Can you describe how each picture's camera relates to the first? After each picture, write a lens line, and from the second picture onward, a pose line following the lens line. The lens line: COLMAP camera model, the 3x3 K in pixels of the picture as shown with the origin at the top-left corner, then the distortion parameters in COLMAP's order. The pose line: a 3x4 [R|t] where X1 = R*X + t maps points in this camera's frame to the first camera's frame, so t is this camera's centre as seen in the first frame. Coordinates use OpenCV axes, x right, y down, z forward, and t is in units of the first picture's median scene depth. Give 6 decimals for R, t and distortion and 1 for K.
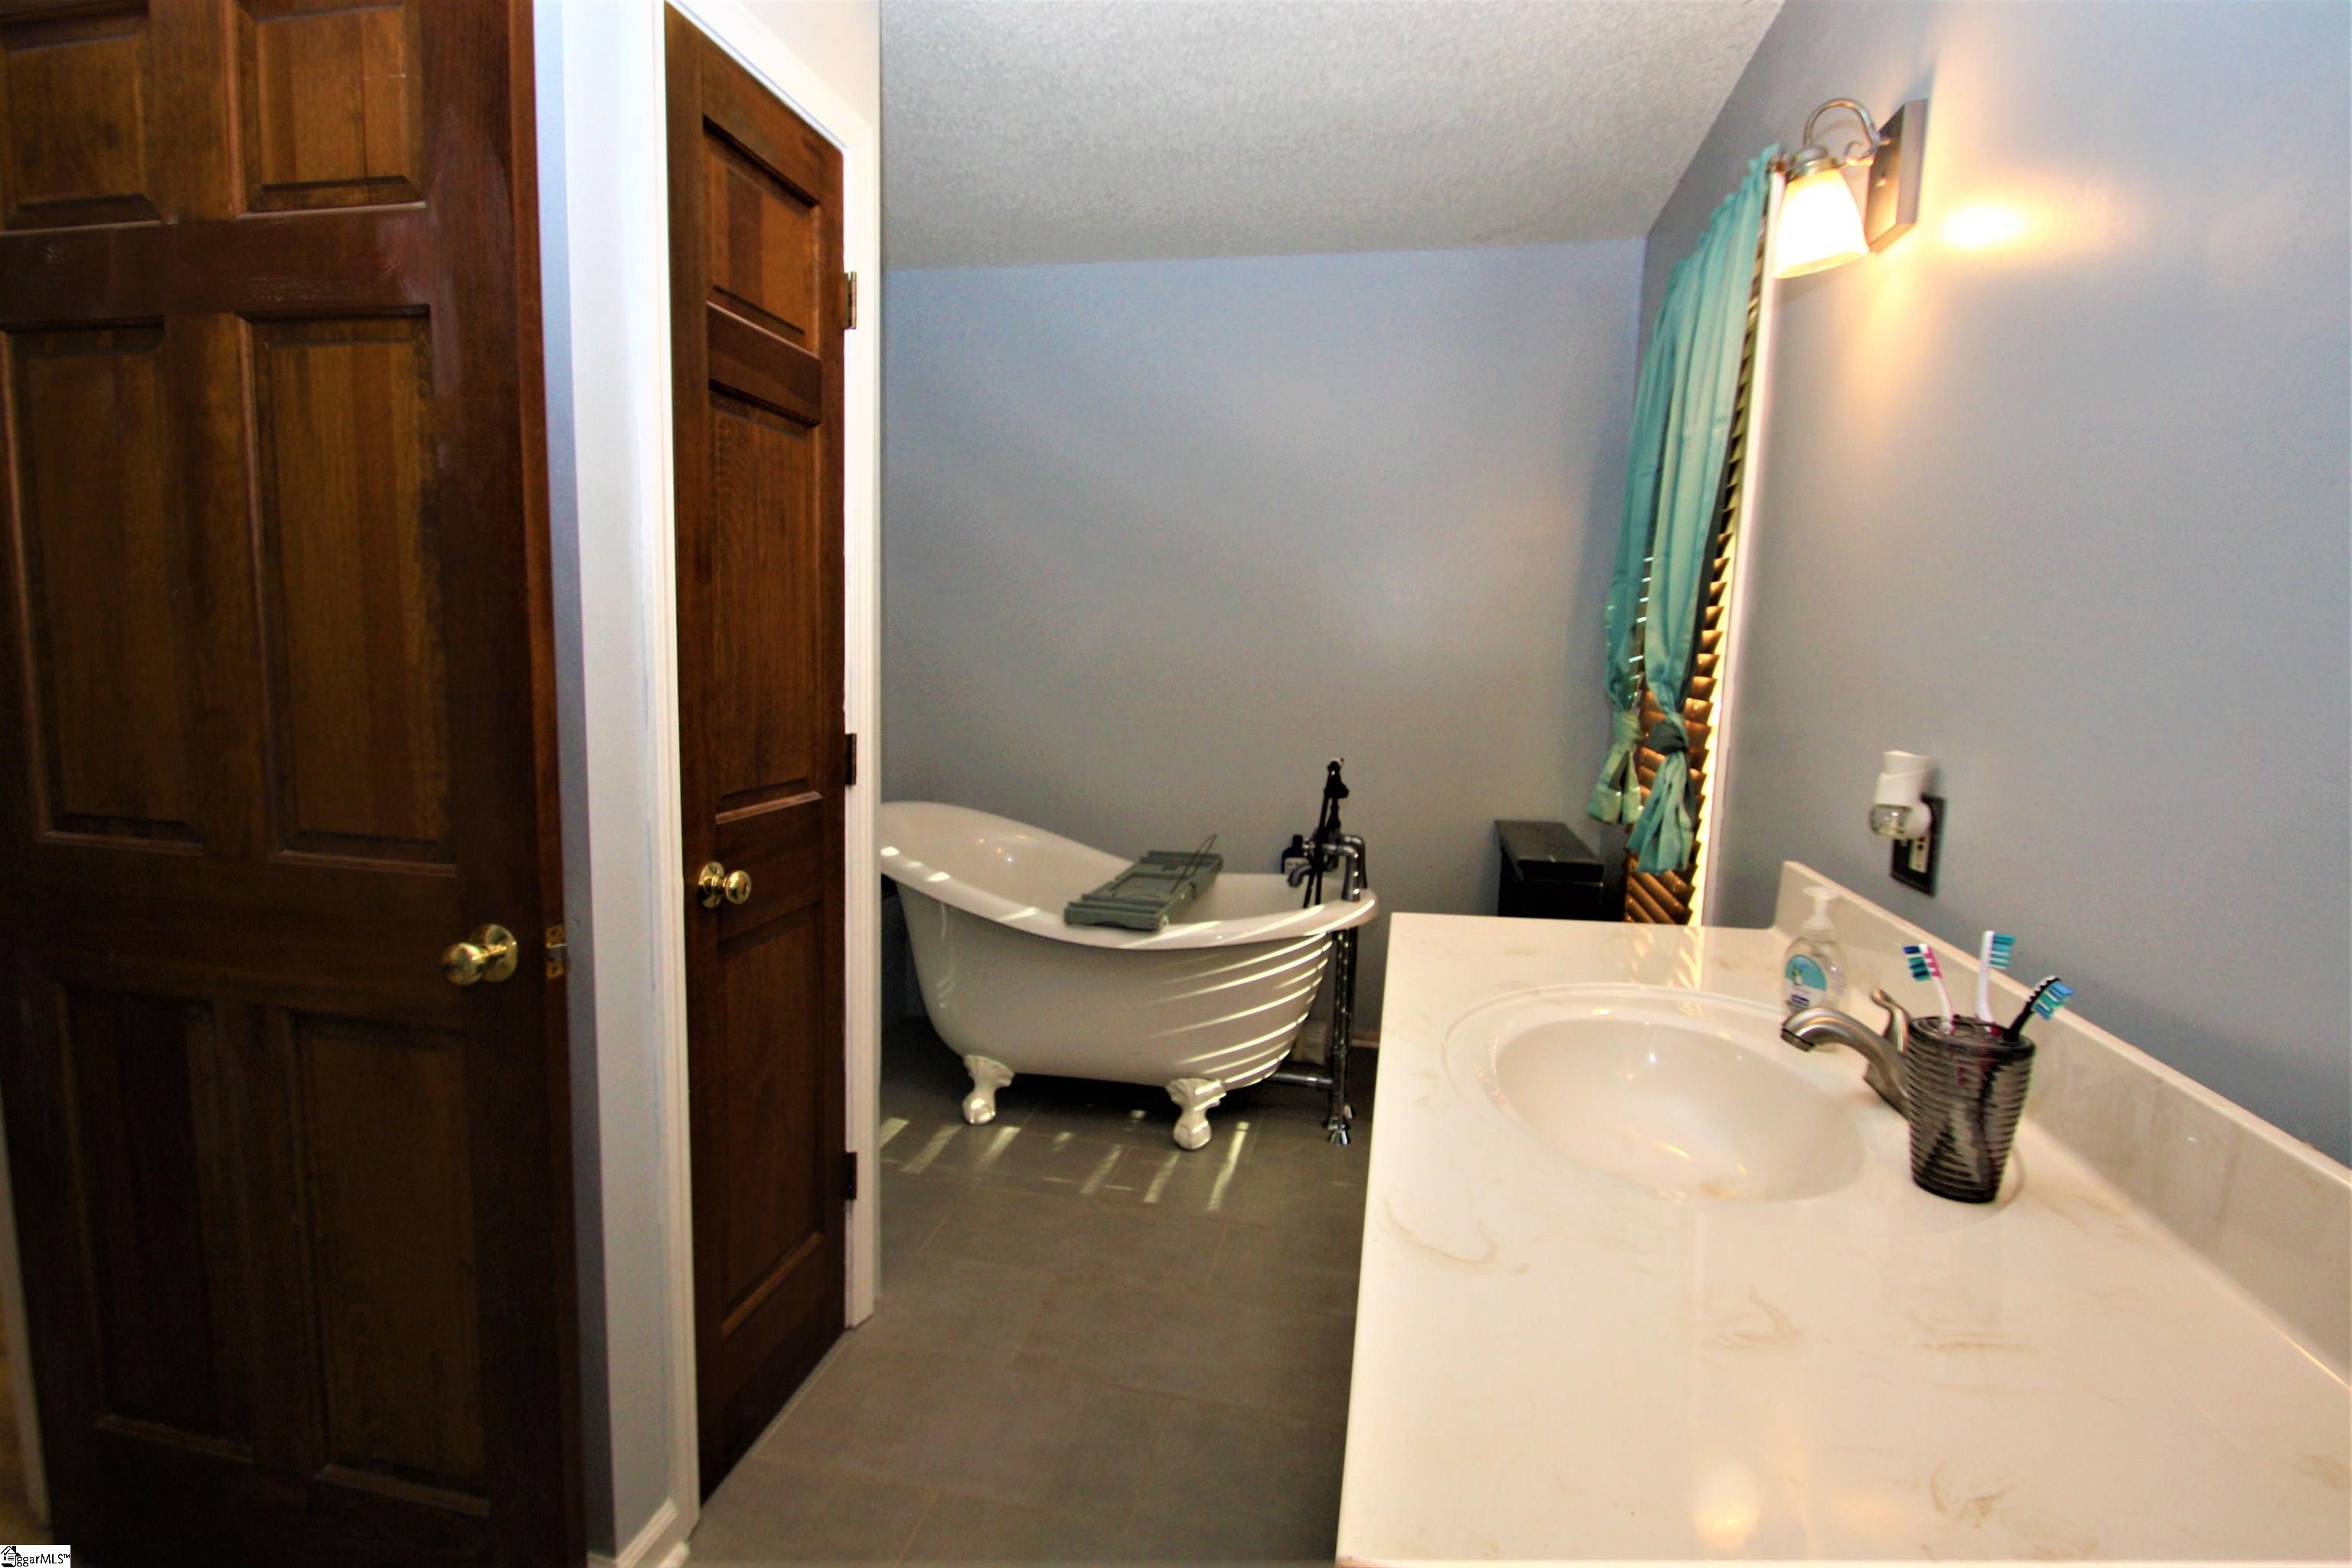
lens RADIAL K [[1118.3, 0, 1186.5], [0, 1118.3, 776.5], [0, 0, 1]] dist [0.024618, -0.019668]
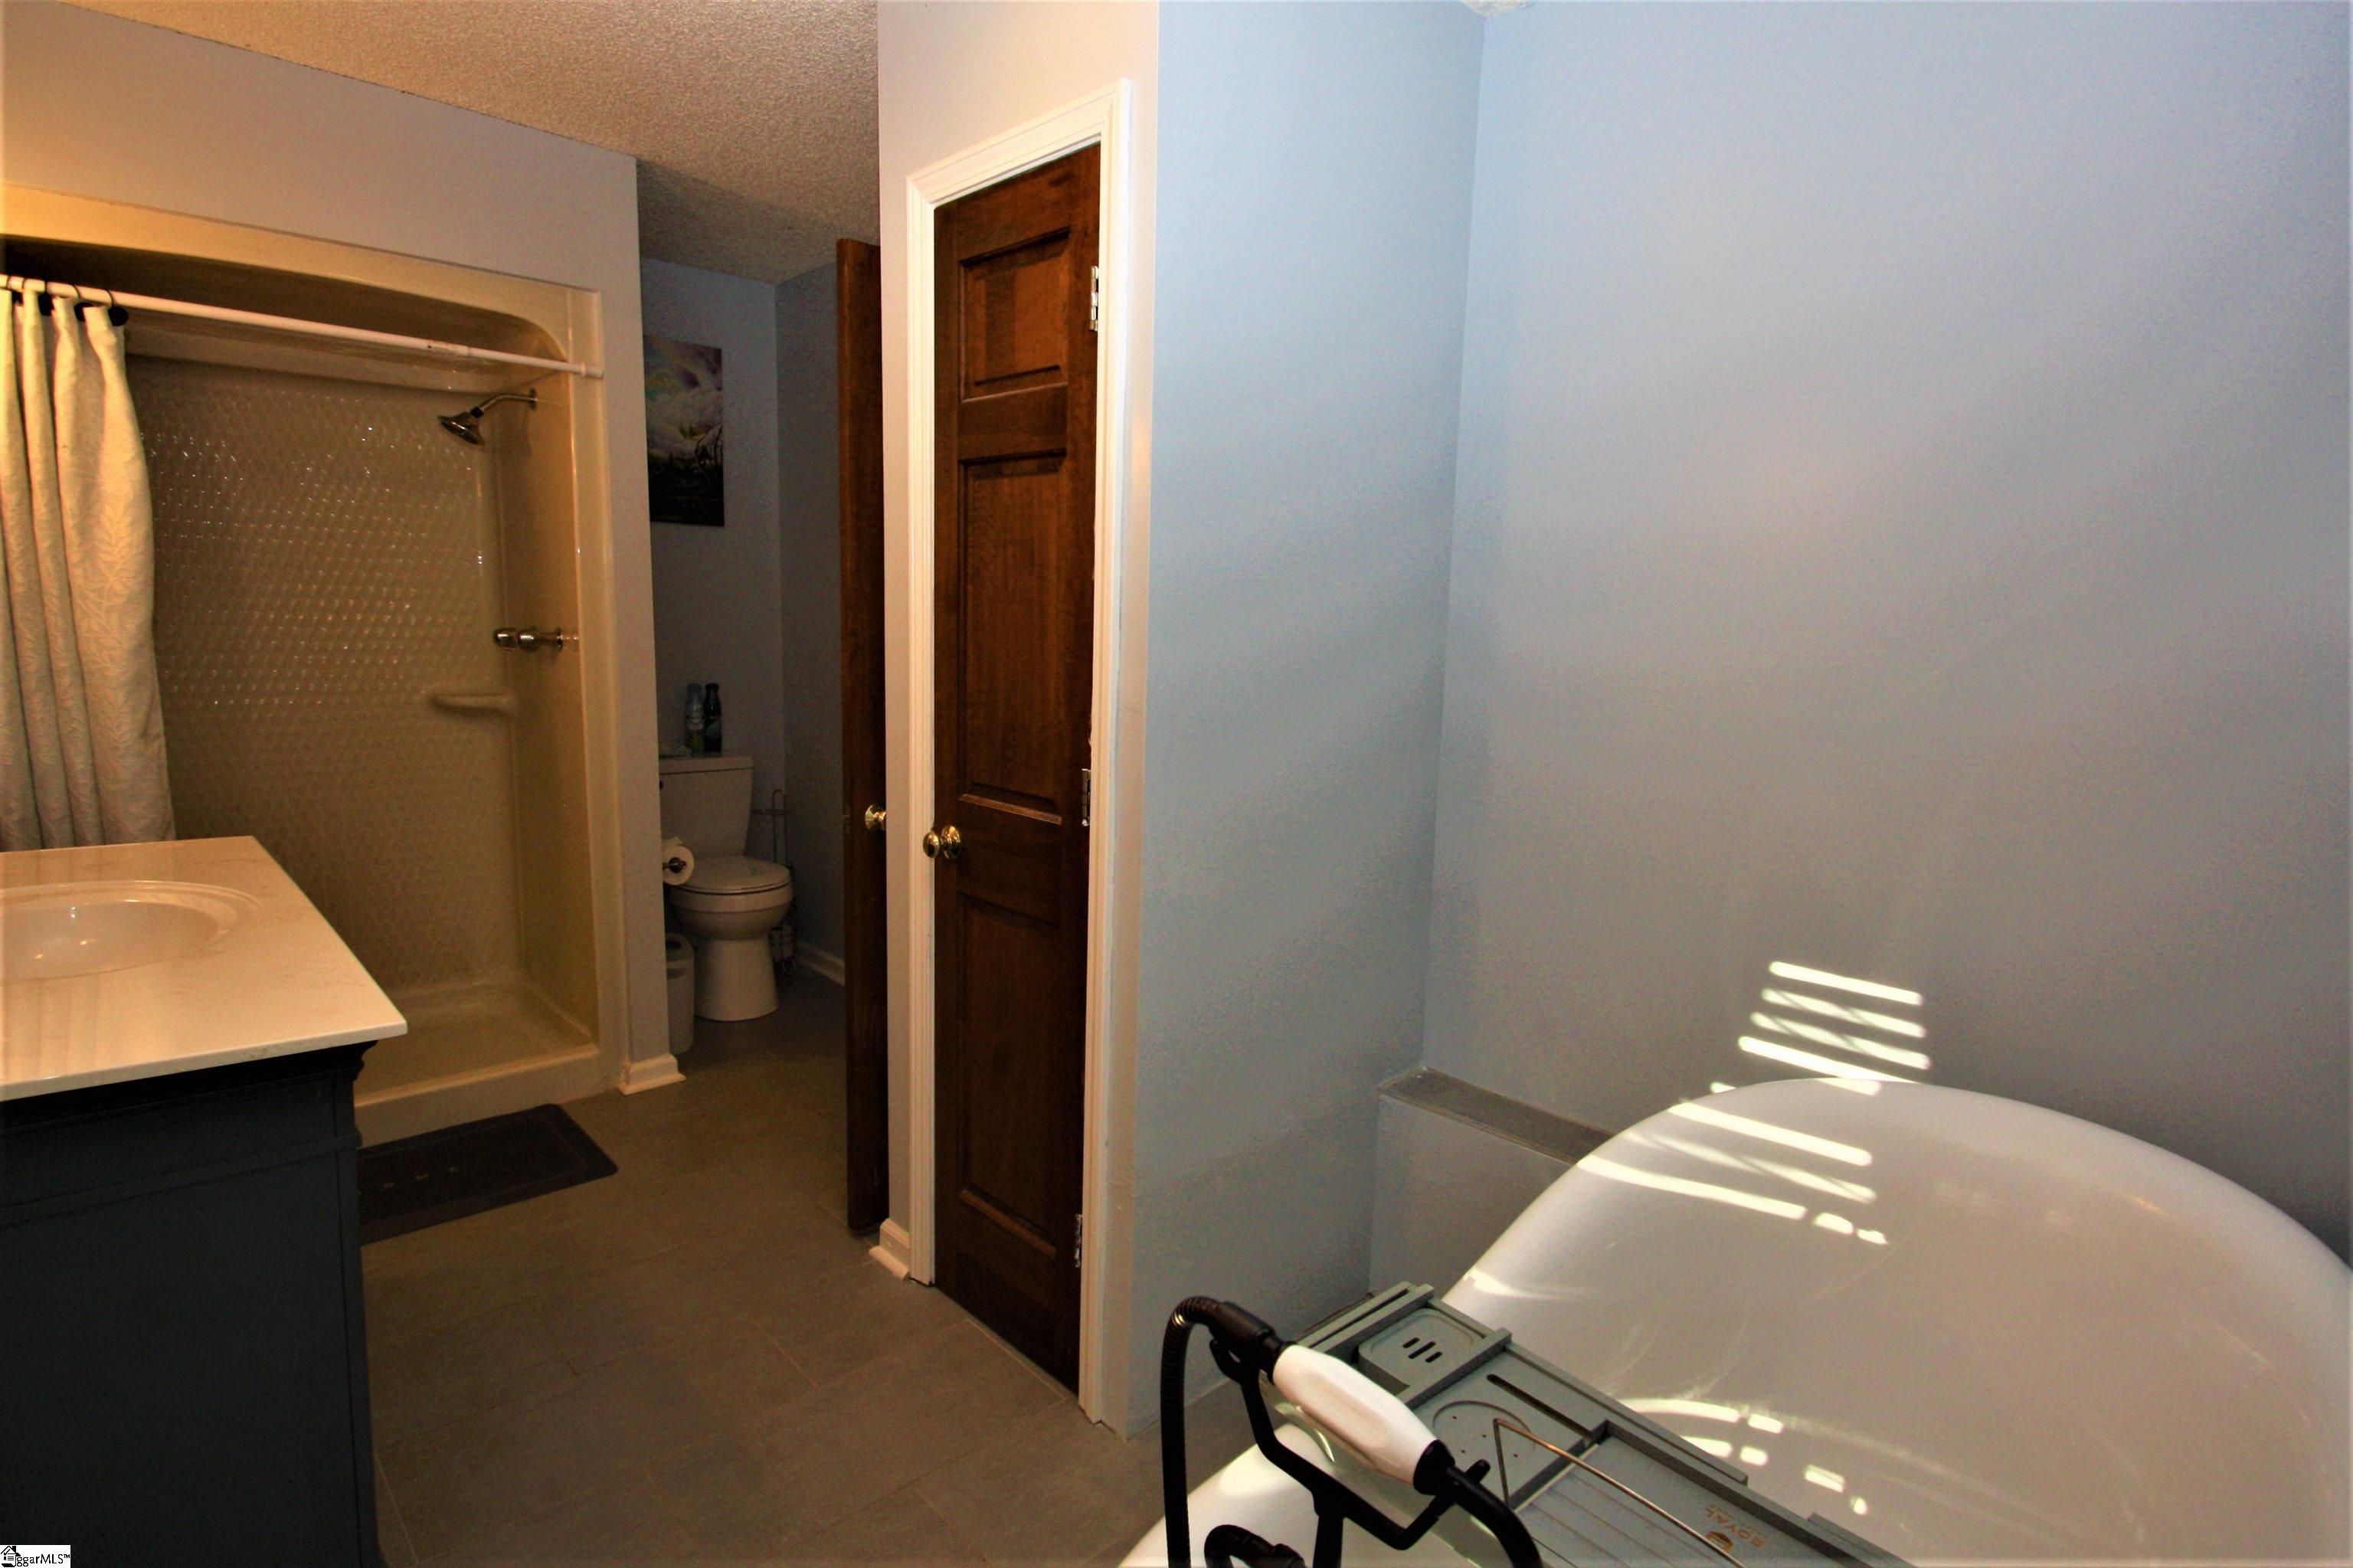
lens RADIAL K [[1118.8, 0, 1187.0], [0, 1118.8, 776.5], [0, 0, 1]] dist [0.024618, -0.019668]
pose [[-0.511139, 0.073669, -0.856335, 0.527275], [-0.156546, 0.971675, 0.177033, -0.242392], [0.845122, 0.224544, -0.485128, 1.754582]]
